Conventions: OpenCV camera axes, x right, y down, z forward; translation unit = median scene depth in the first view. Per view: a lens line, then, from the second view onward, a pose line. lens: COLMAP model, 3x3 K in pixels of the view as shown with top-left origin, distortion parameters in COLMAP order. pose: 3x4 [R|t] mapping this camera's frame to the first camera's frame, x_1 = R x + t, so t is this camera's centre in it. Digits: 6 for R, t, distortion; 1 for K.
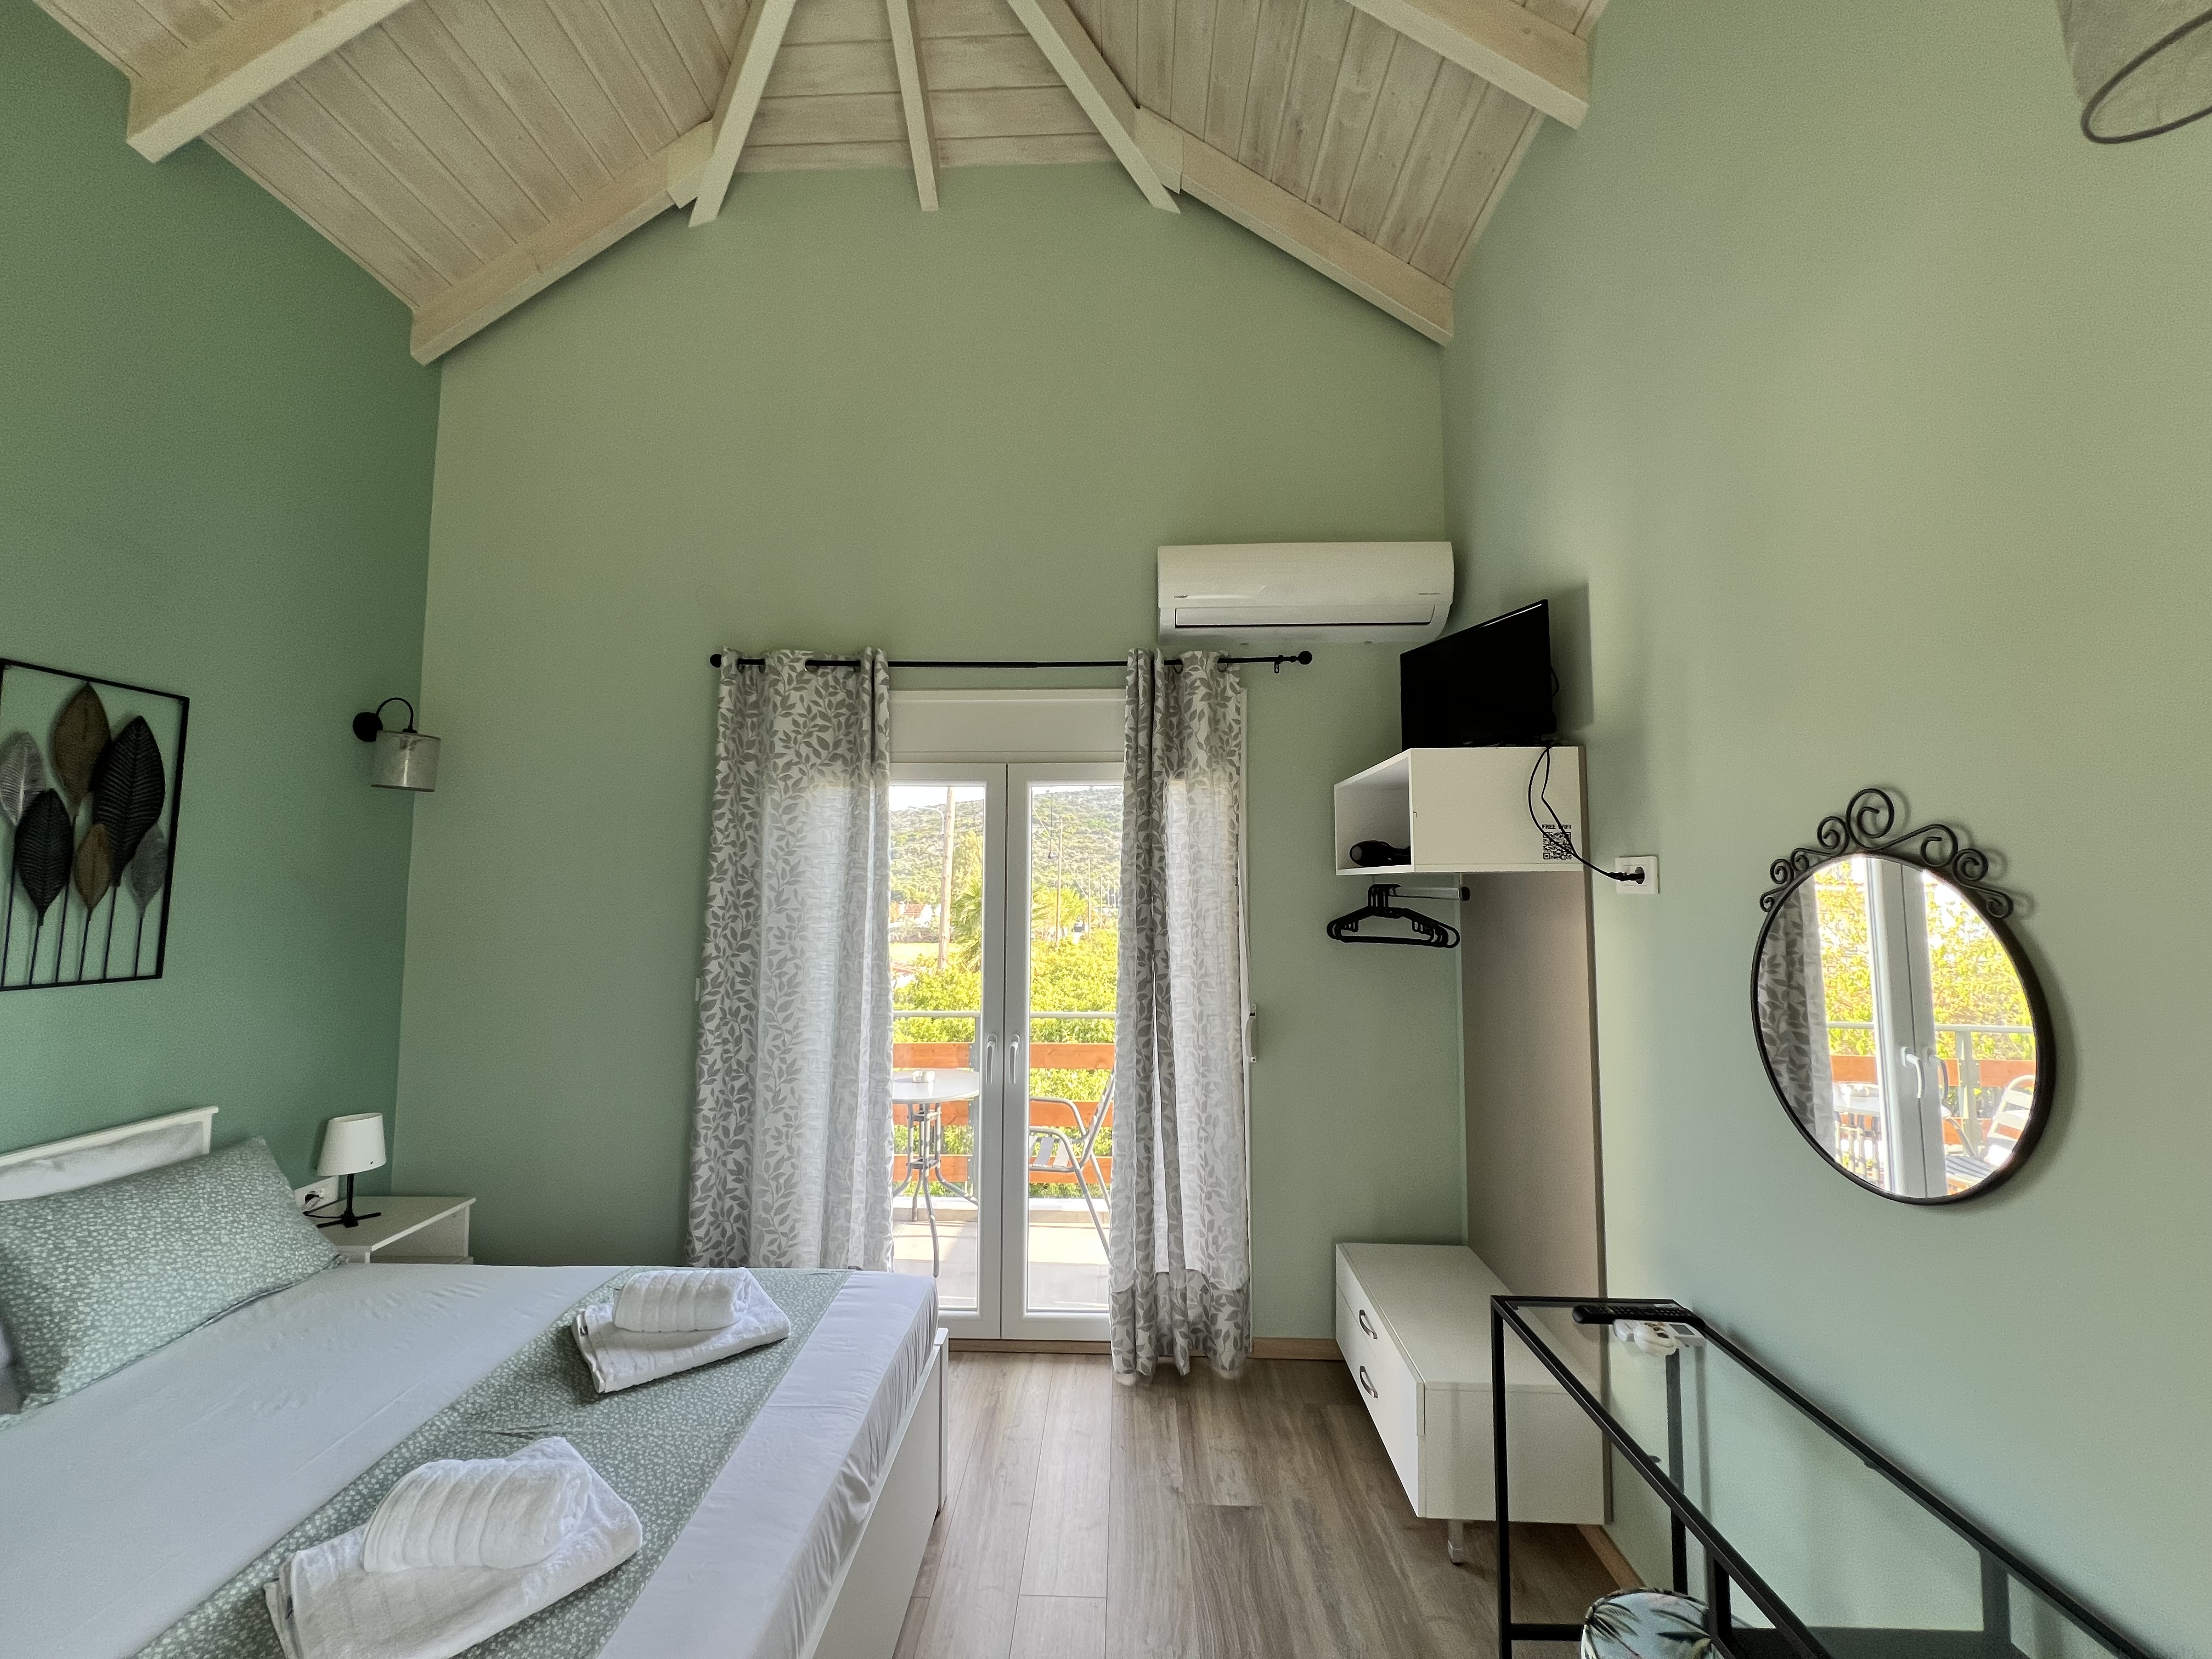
lens RADIAL K [[888.1, 0, 1099.6], [0, 888.1, 841.8], [0, 0, 1]] dist [0.000059, -0.000365]
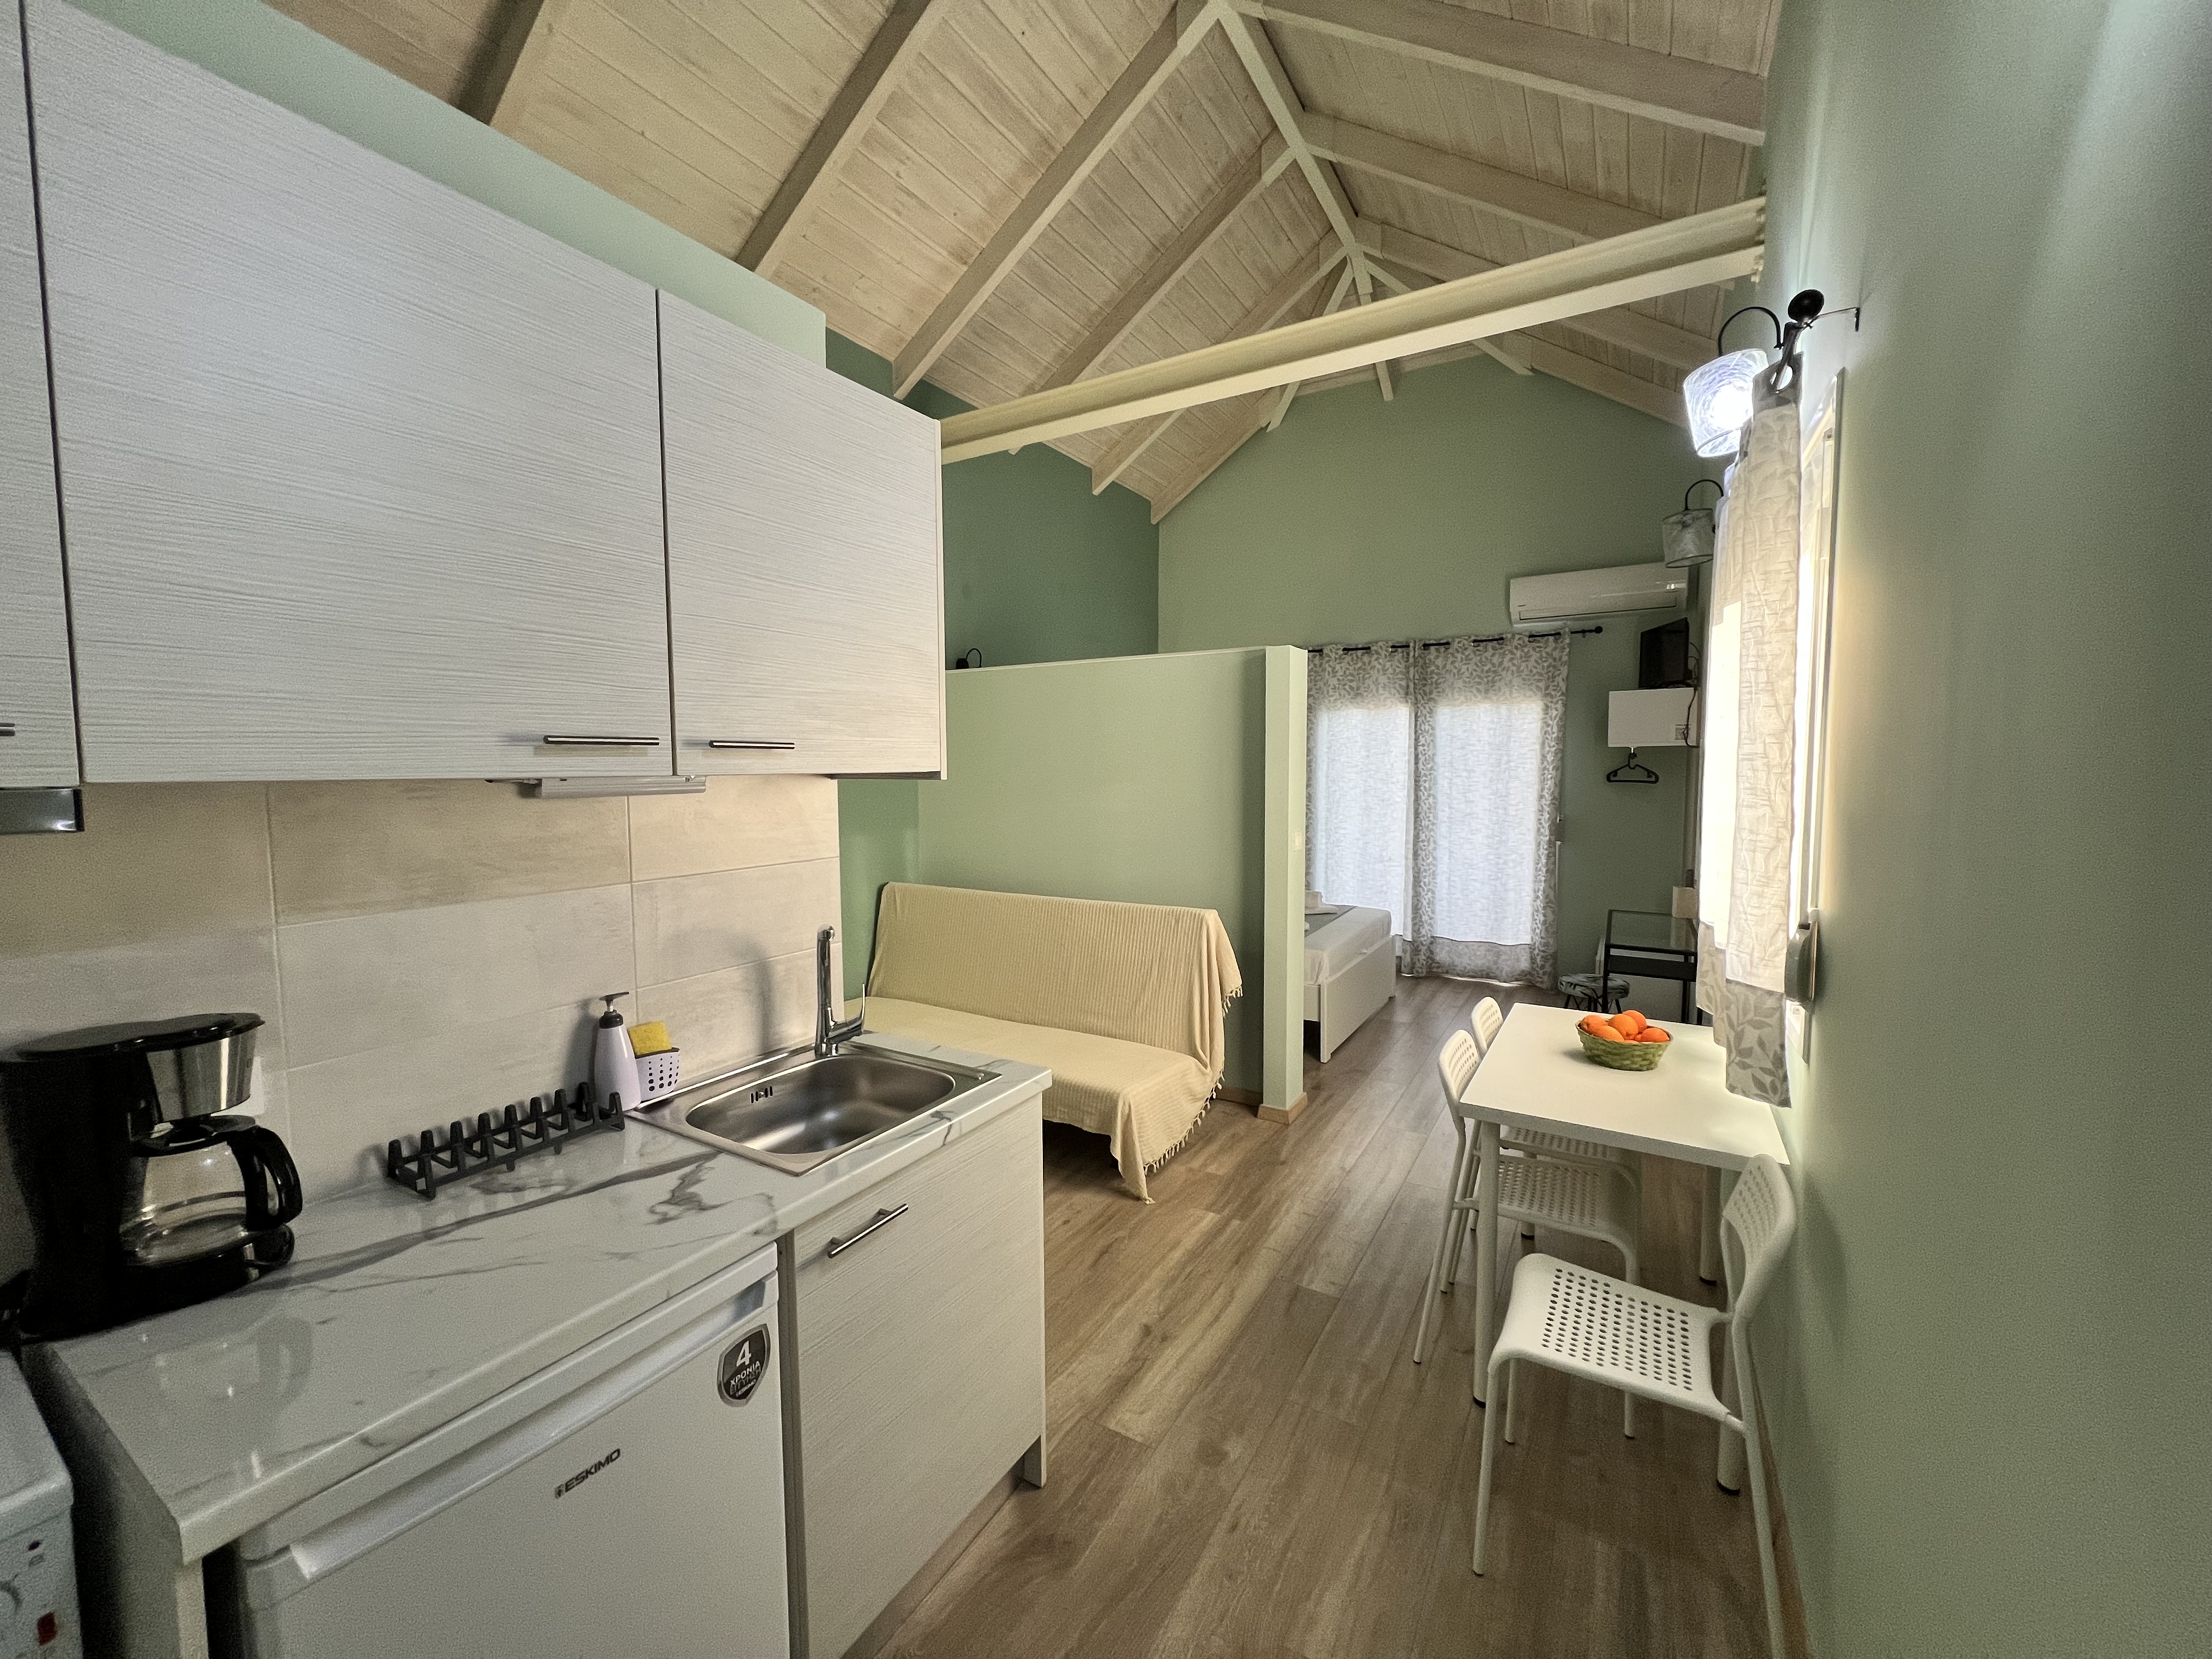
lens RADIAL K [[876.2, 0, 1107.2], [0, 876.2, 825.0], [0, 0, 1]] dist [-0.001317, -0.000267]
pose [[0.874725, 0.027399, -0.483845, 0.255892], [0.032455, 0.992847, 0.114897, -0.050744], [0.483532, -0.116206, 0.867579, -1.222298]]
